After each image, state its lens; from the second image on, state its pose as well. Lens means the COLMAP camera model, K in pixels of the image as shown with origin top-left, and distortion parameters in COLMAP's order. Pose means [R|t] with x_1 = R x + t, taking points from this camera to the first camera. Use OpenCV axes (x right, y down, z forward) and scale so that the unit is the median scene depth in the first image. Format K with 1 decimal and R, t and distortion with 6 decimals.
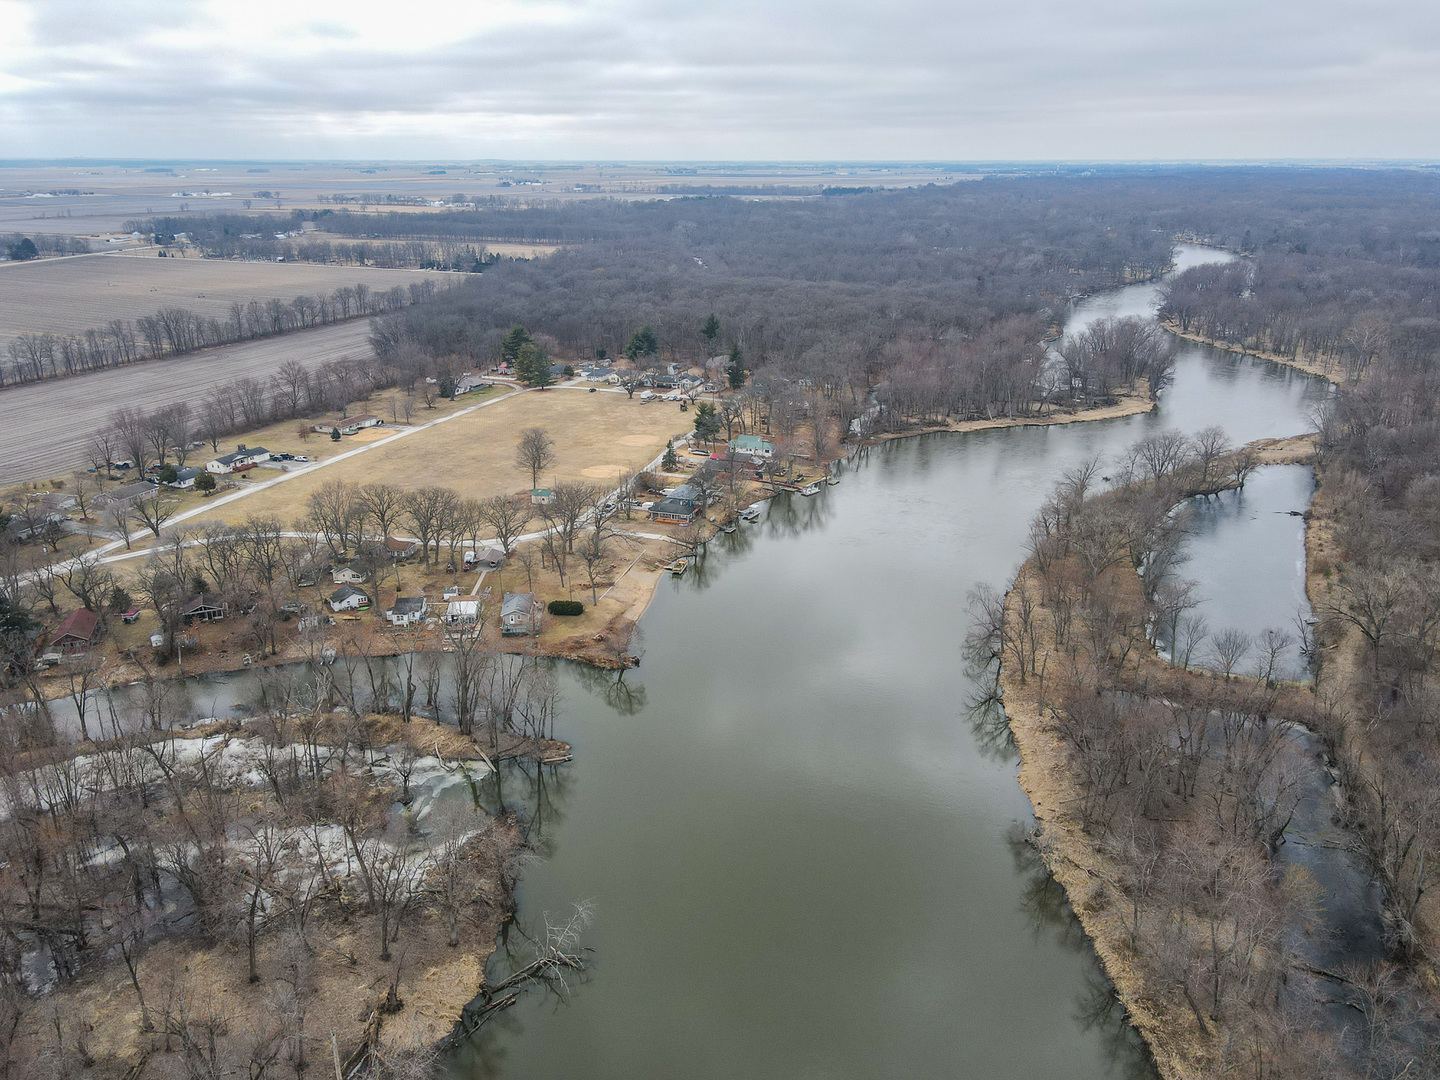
lens RADIAL K [[1025.1, 0, 720.0], [0, 1025.1, 540.0], [0, 0, 1]] dist [0.040266, -0.001146]
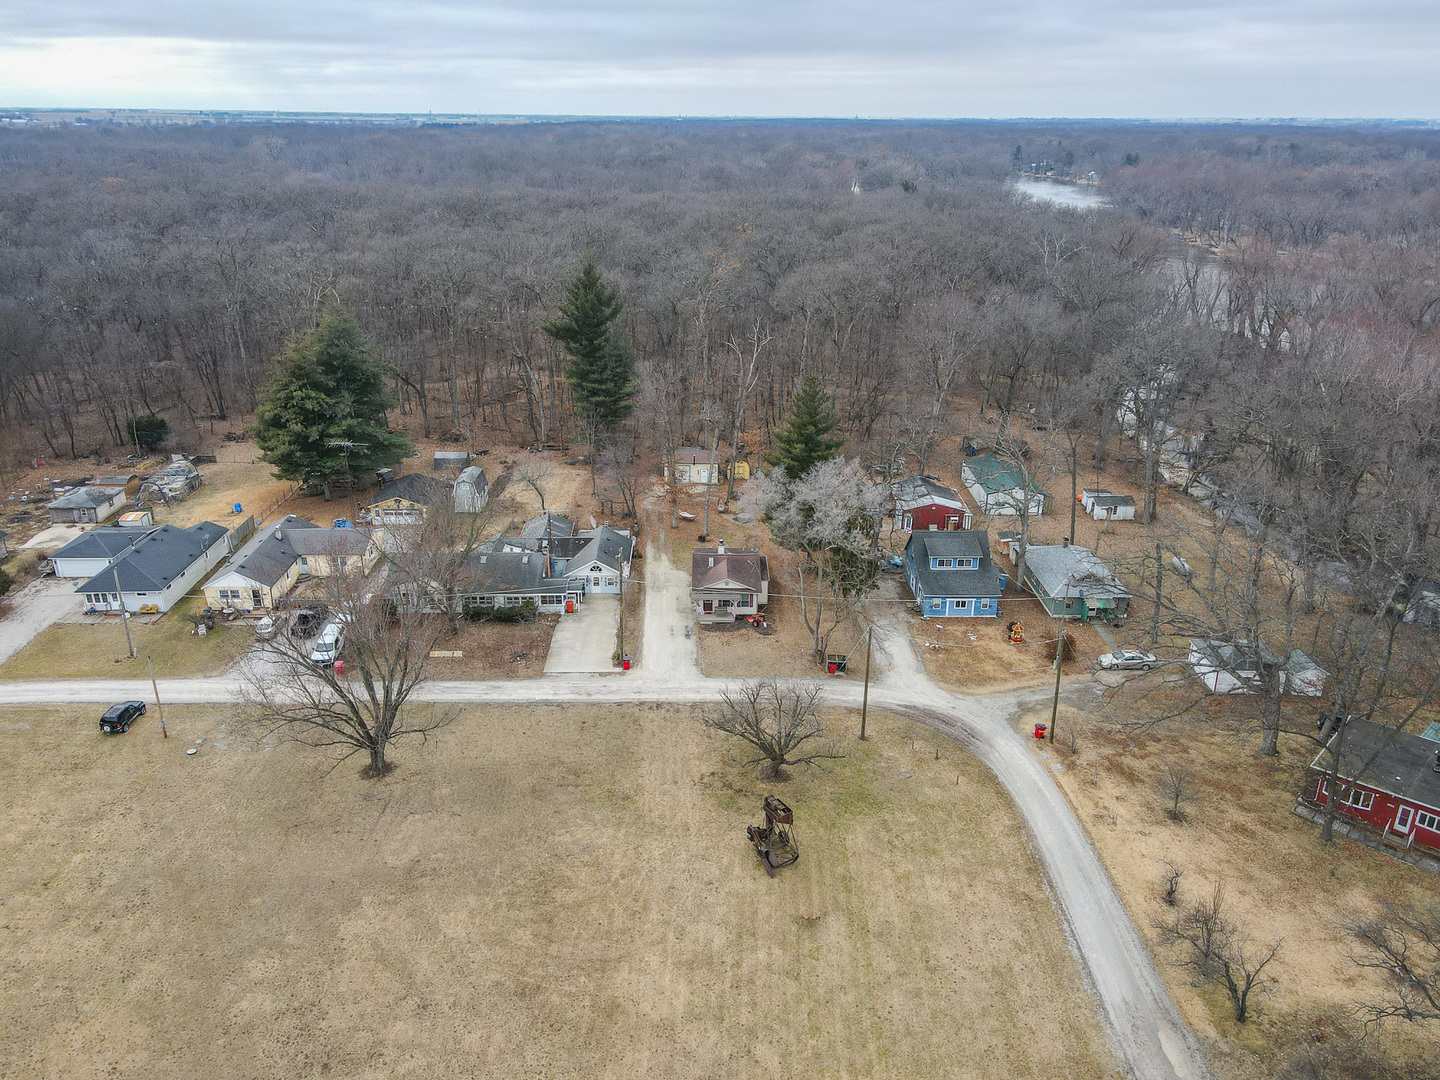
lens RADIAL K [[1025.1, 0, 720.0], [0, 1025.1, 540.0], [0, 0, 1]] dist [0.040266, -0.001146]
pose [[0.928343, -0.136244, 0.345857, -0.071781], [0.123829, 0.990616, 0.057856, -0.146245], [-0.350494, -0.010883, 0.936502, 0.671432]]
